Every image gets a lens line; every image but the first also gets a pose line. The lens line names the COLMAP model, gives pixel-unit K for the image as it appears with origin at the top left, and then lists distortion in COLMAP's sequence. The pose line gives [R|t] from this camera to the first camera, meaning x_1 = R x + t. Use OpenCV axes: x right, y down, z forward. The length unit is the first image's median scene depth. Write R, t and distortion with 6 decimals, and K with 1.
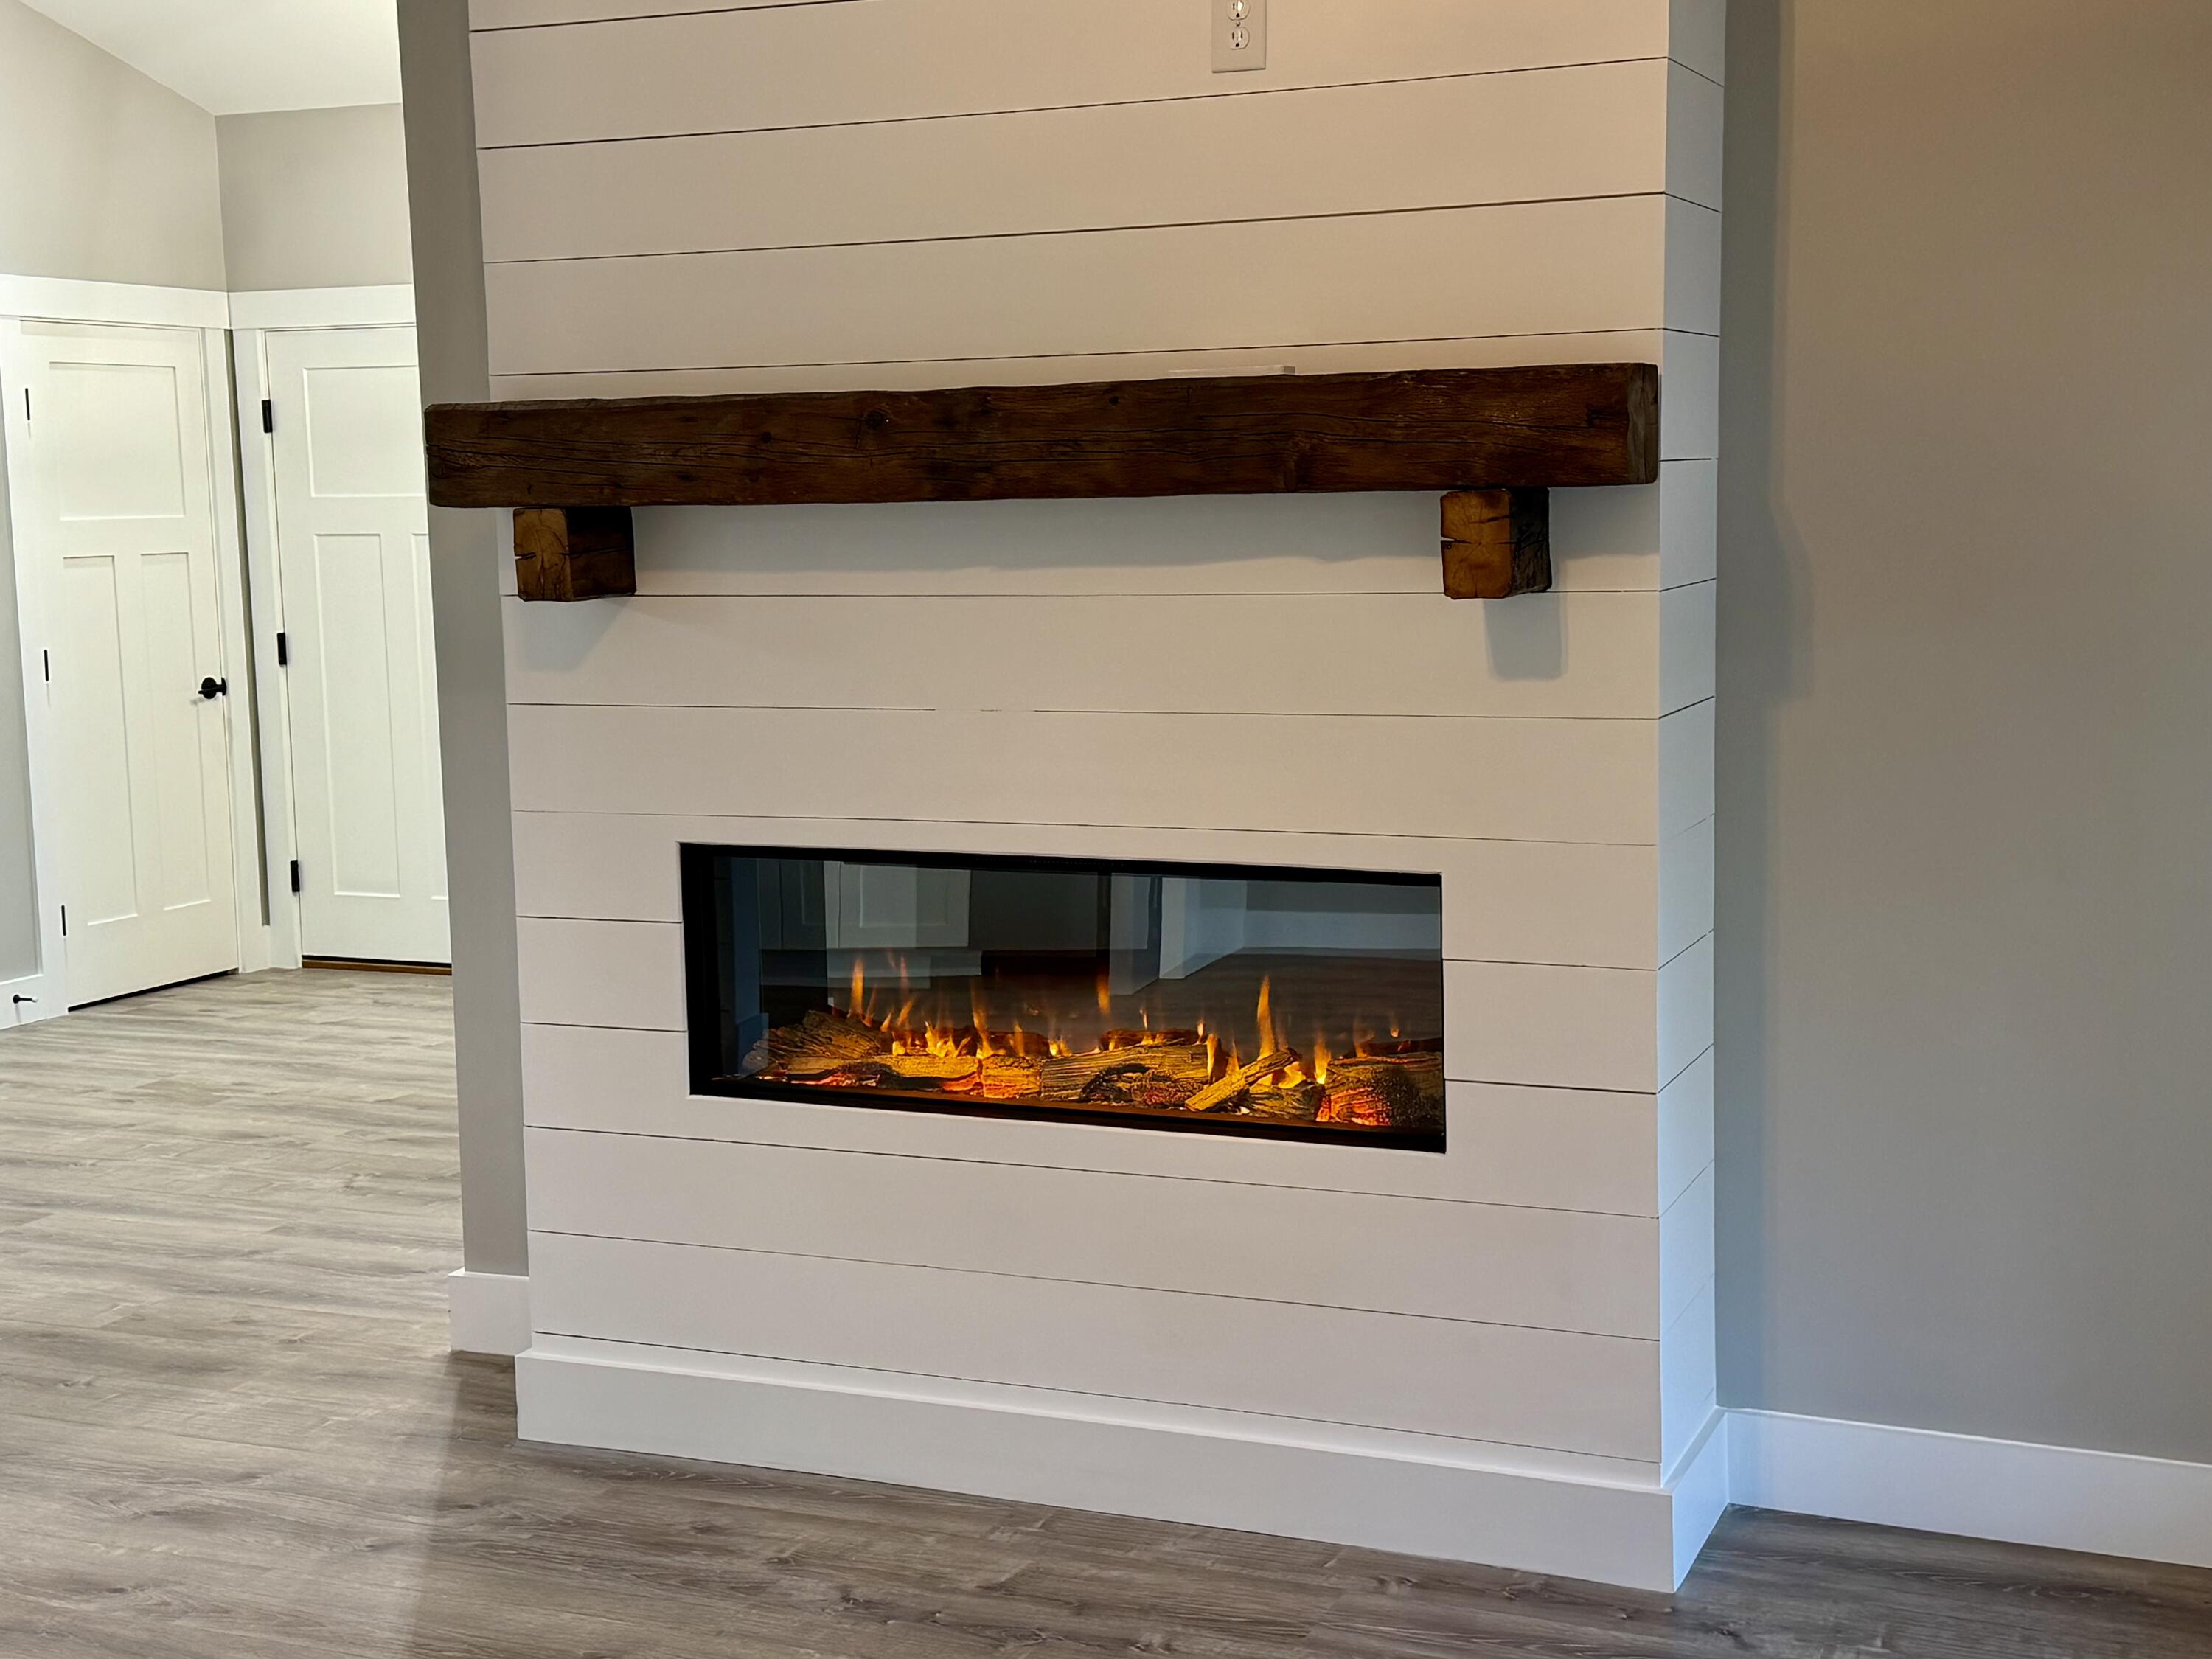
lens RADIAL K [[2913.8, 0, 1109.1], [0, 2913.8, 836.2], [0, 0, 1]] dist [0.089846, 0.000000]
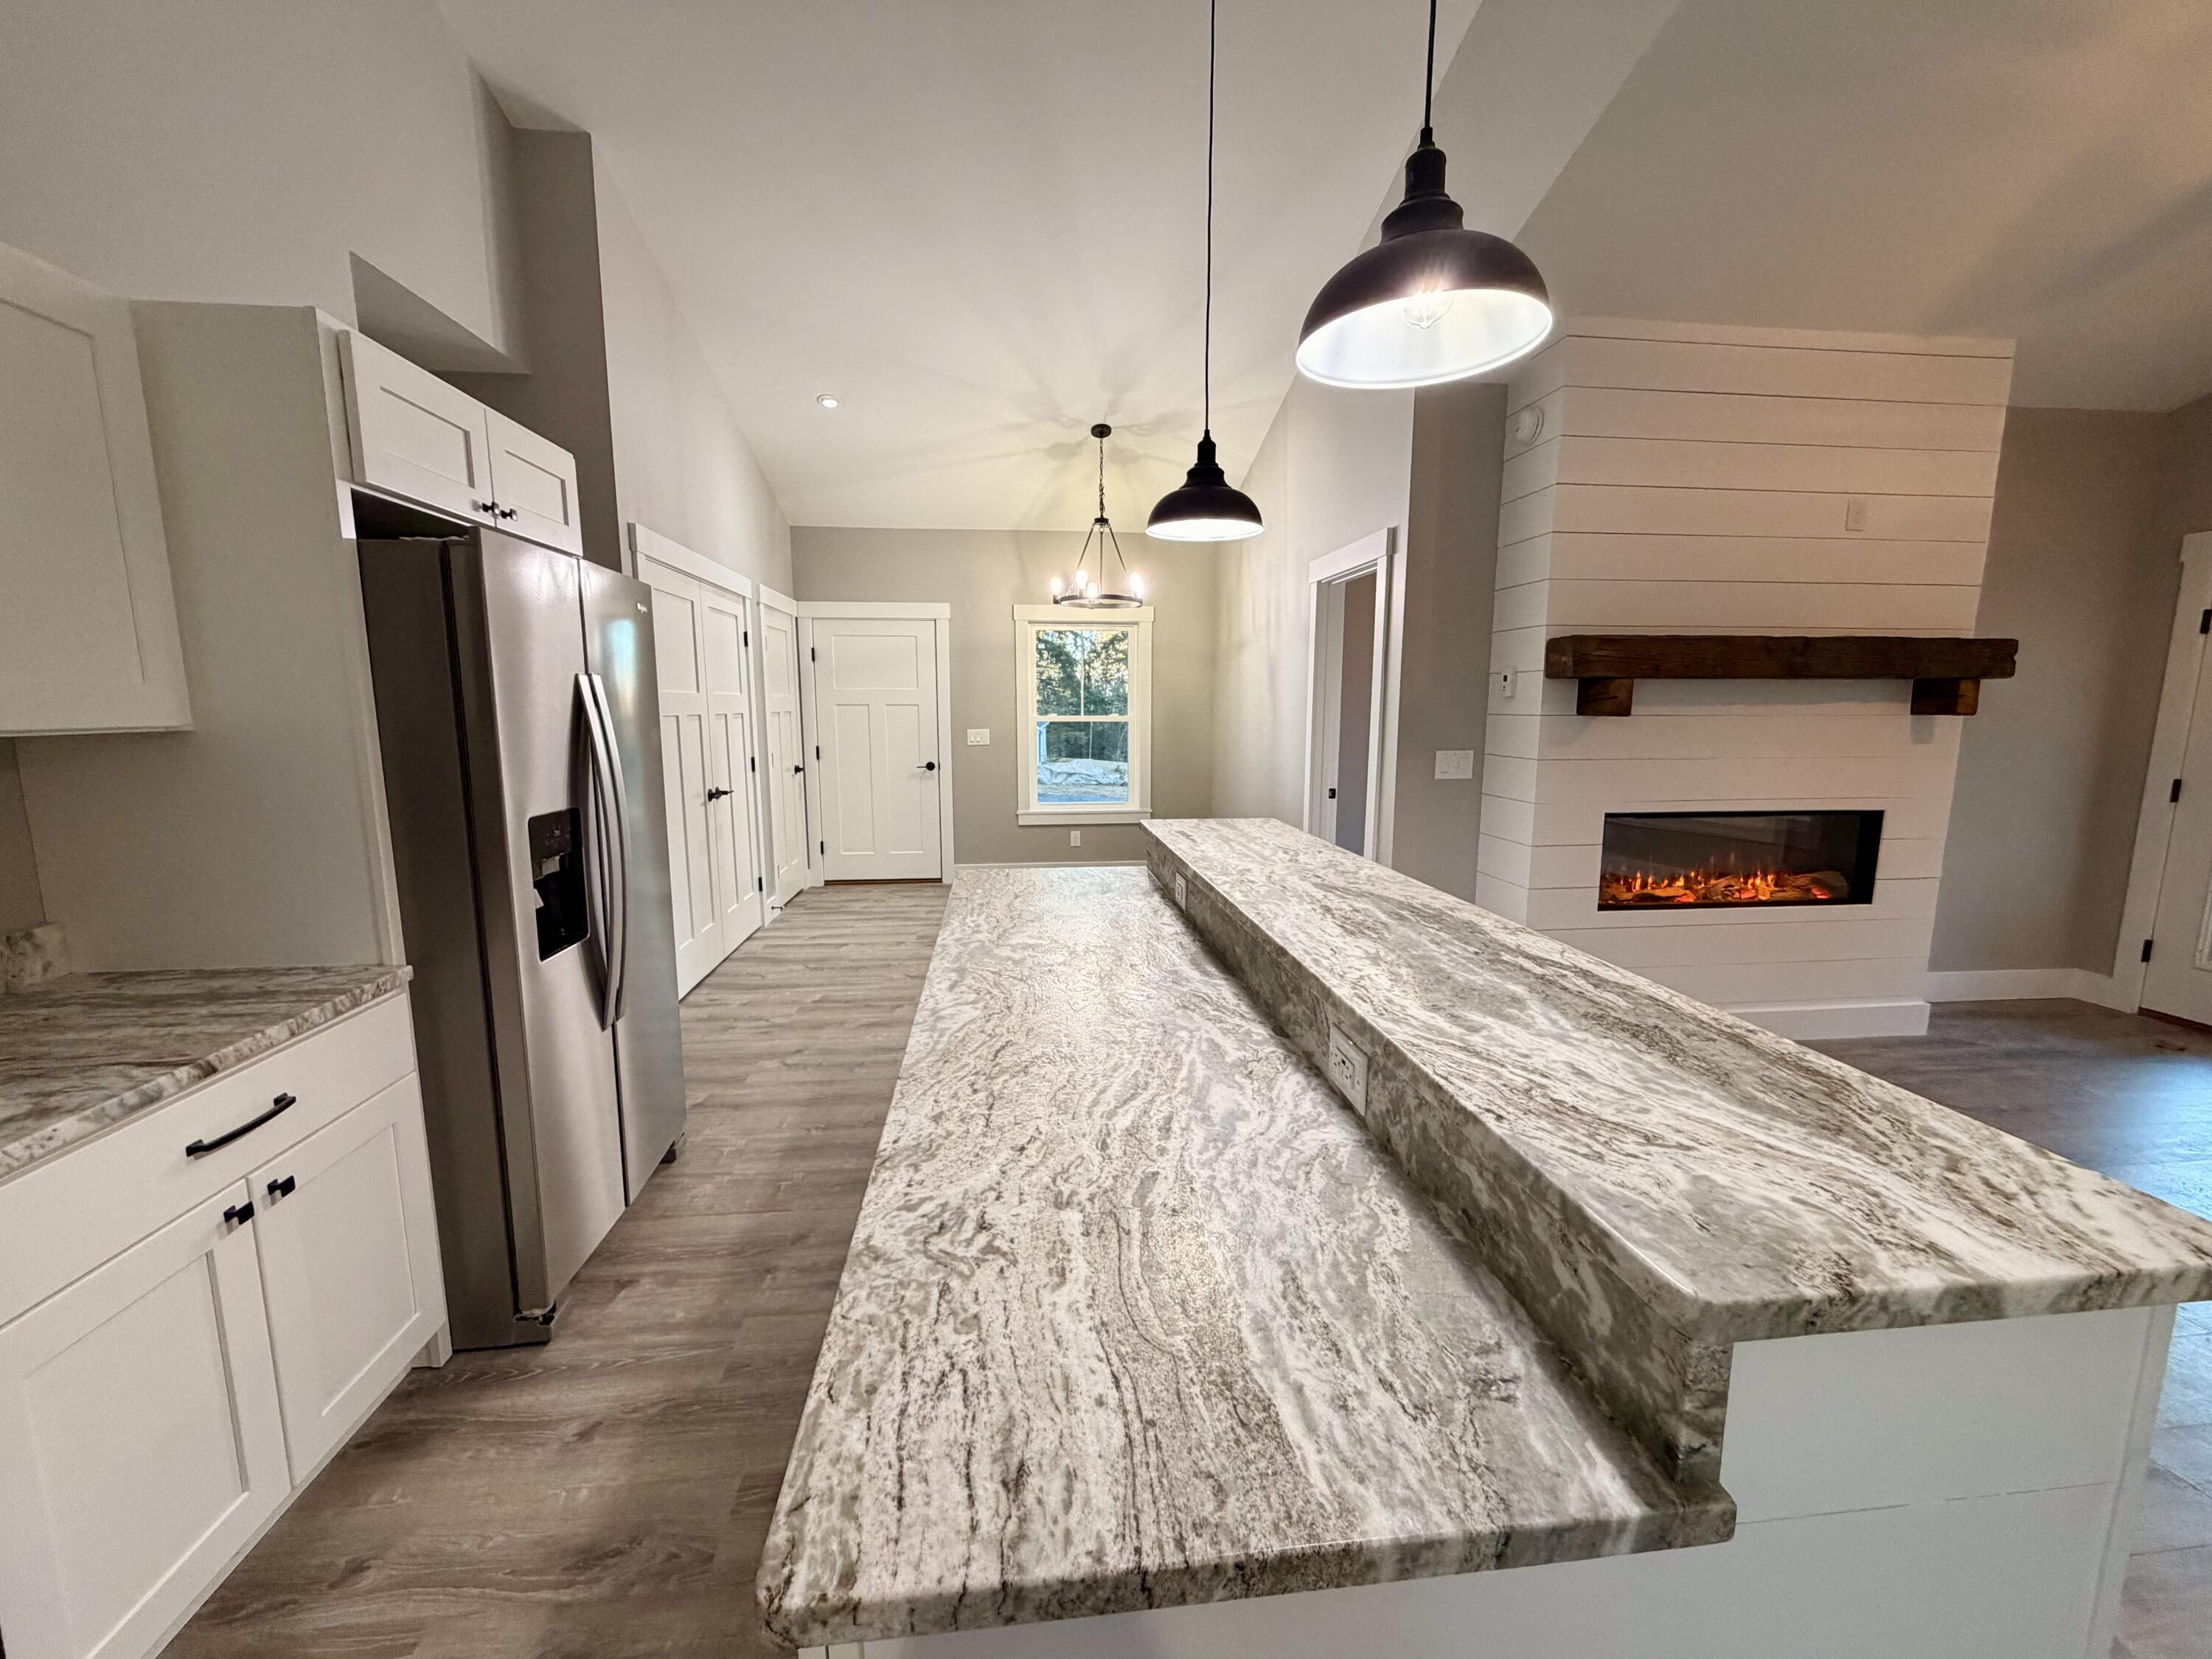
lens RADIAL K [[878.8, 0, 1105.5], [0, 878.8, 842.6], [0, 0, 1]] dist [-0.003022, 0.000734]
pose [[0.866727, -0.060891, 0.495053, -0.469662], [0.044899, 0.998016, 0.044145, -0.013321], [-0.496759, -0.016035, 0.867741, 0.284124]]
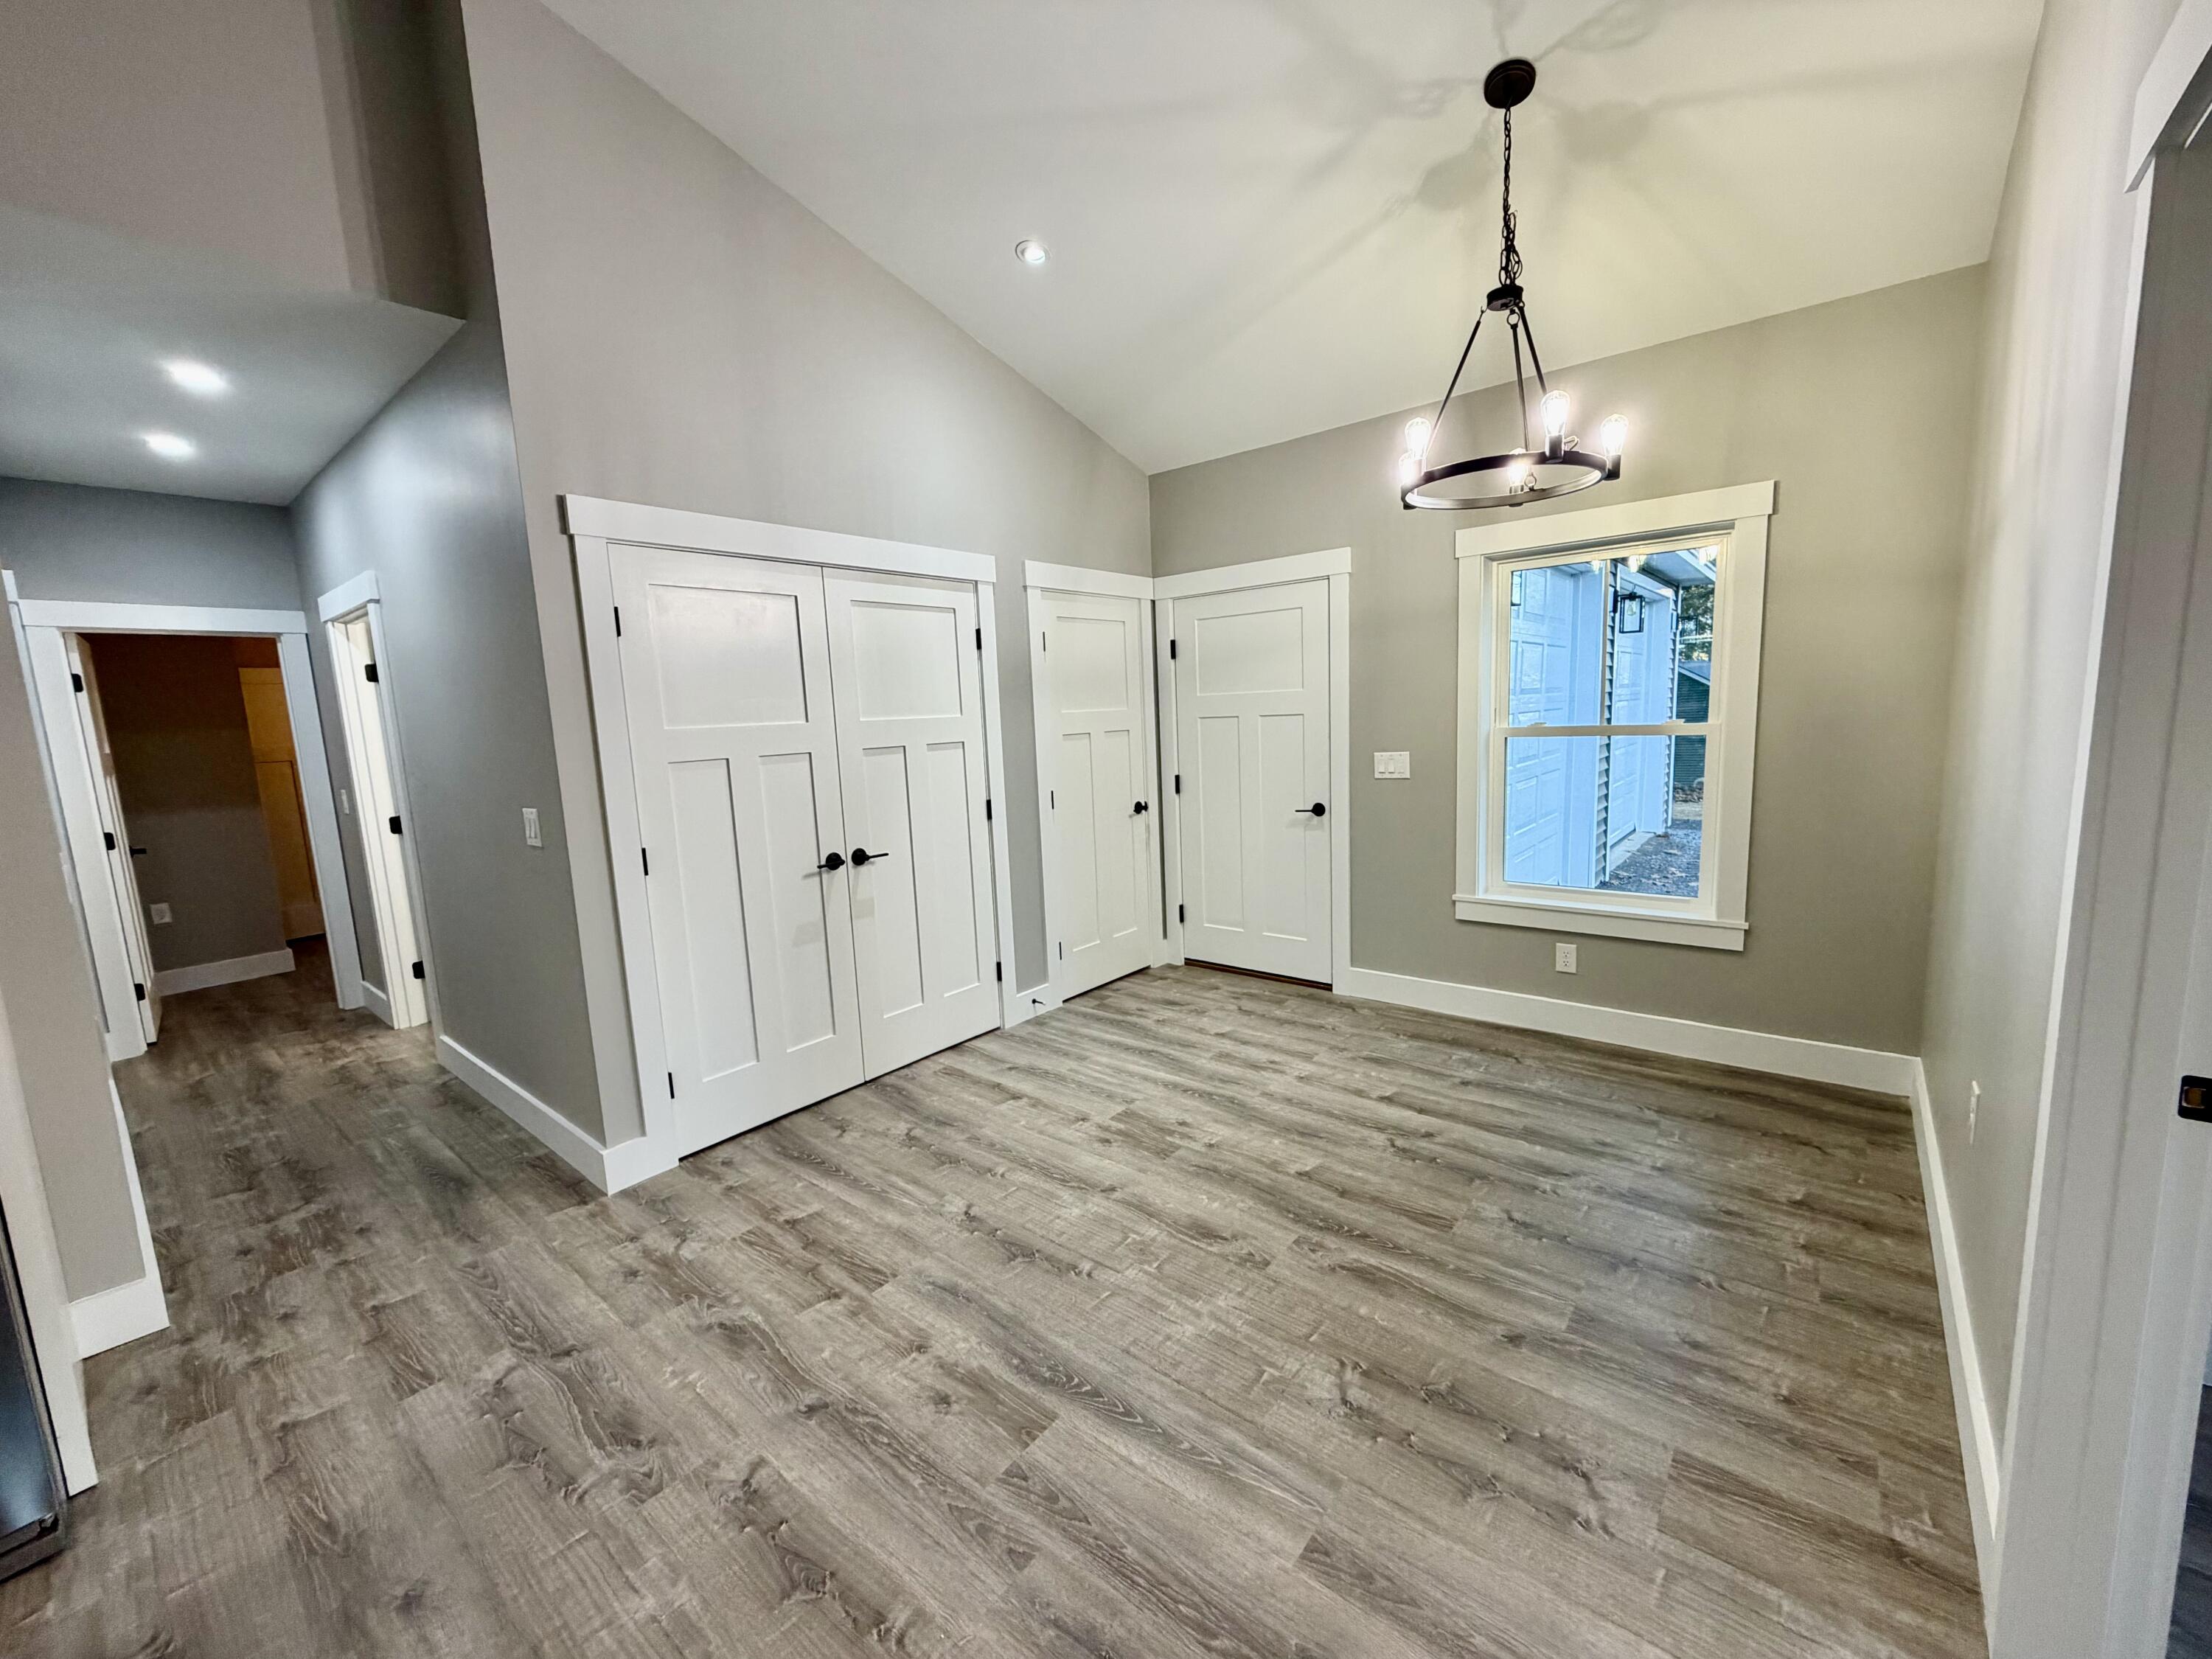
lens RADIAL K [[878.8, 0, 1103.4], [0, 878.8, 834.4], [0, 0, 1]] dist [-0.003022, 0.000734]
pose [[0.959664, 0.016767, -0.280648, -0.191454], [-0.009156, 0.999554, 0.028408, -0.052620], [0.280999, -0.024692, 0.959390, 0.527064]]
